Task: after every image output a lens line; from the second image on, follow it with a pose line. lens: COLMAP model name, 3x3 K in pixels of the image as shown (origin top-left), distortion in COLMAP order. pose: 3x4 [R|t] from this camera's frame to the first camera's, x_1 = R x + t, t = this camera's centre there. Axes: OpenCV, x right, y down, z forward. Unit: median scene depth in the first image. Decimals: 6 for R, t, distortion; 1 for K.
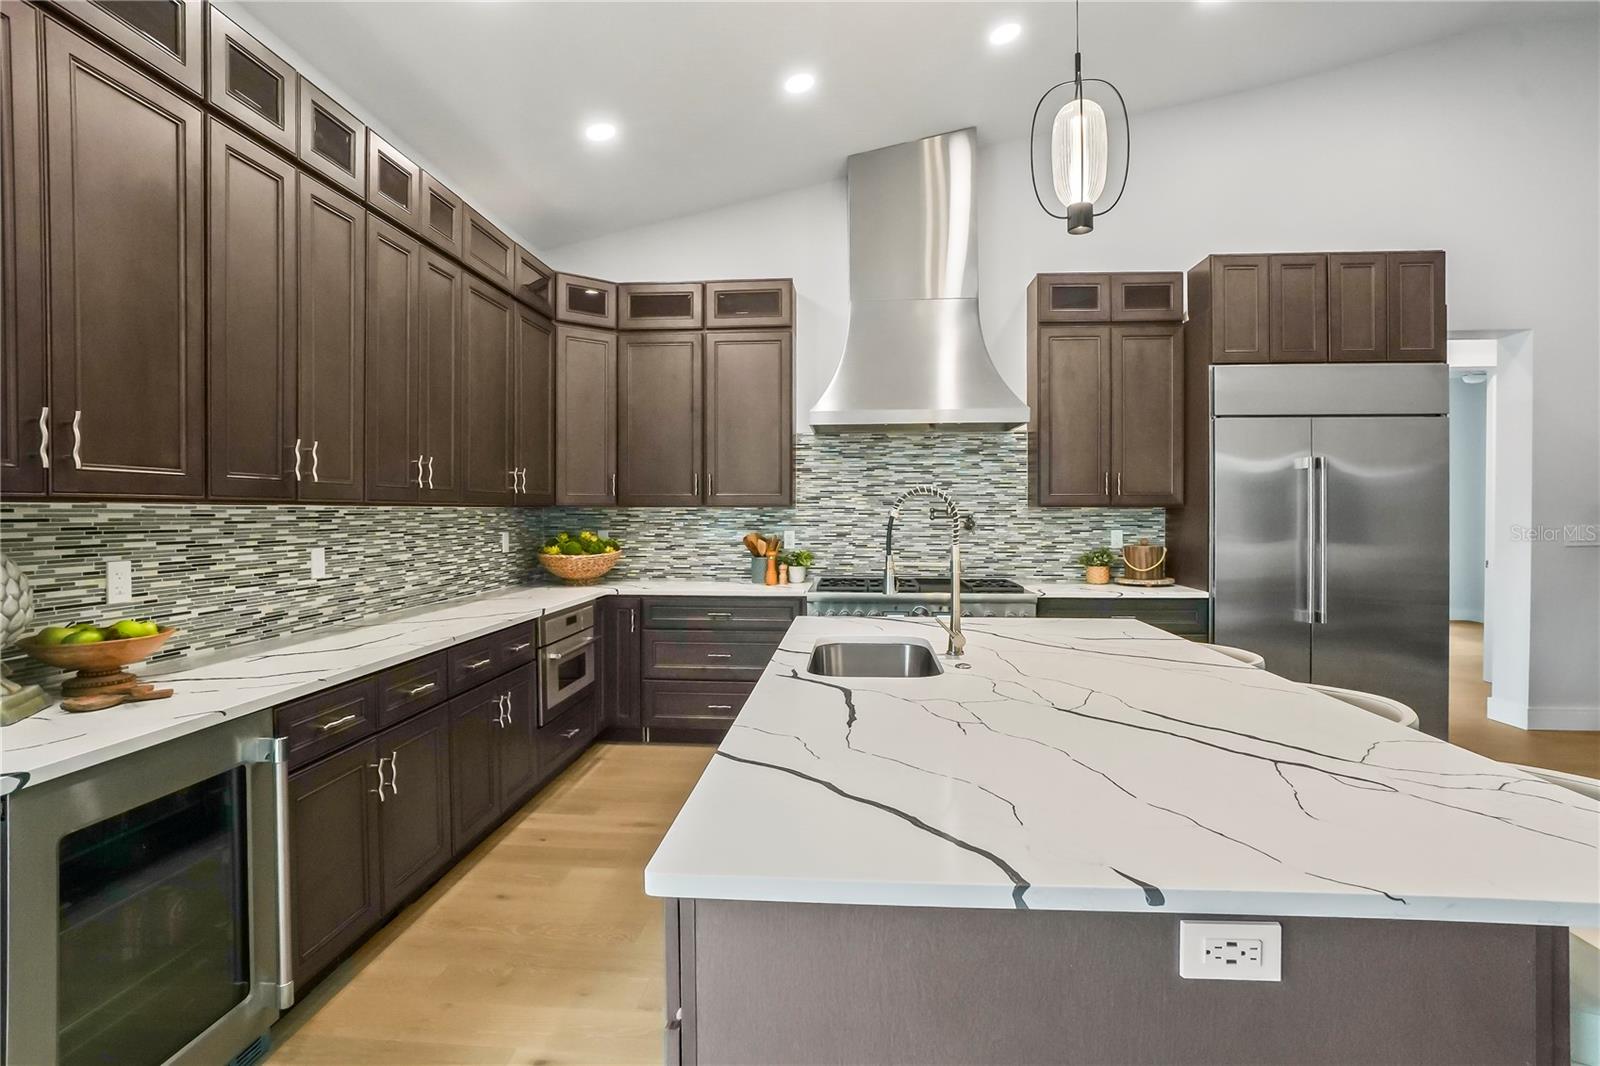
lens RADIAL K [[786.1, 0, 793.3], [0, 786.1, 518.7], [0, 0, 1]] dist [-0.044642, 0.018586]
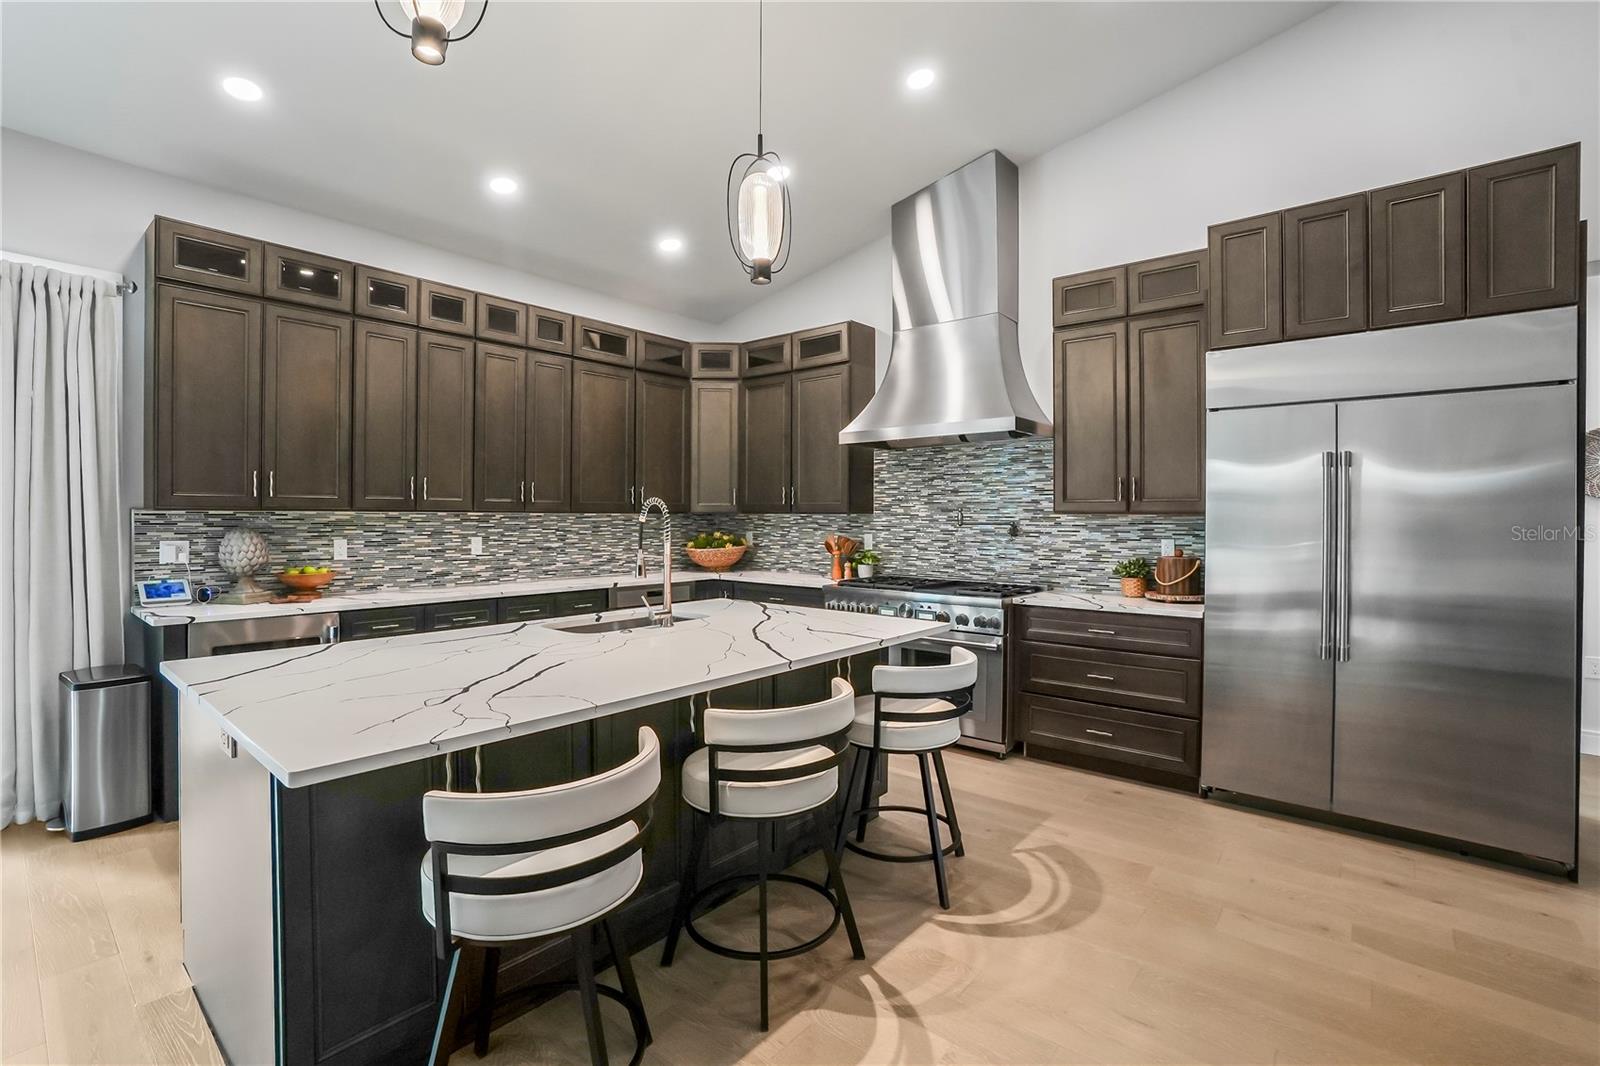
lens RADIAL K [[715.0, 0, 793.6], [0, 715.0, 516.3], [0, 0, 1]] dist [-0.064226, 0.023287]
pose [[0.813661, 0.003441, -0.581330, 0.569725], [-0.009734, 0.999923, -0.007706, -0.002108], [0.581259, 0.011928, 0.813631, 0.083514]]
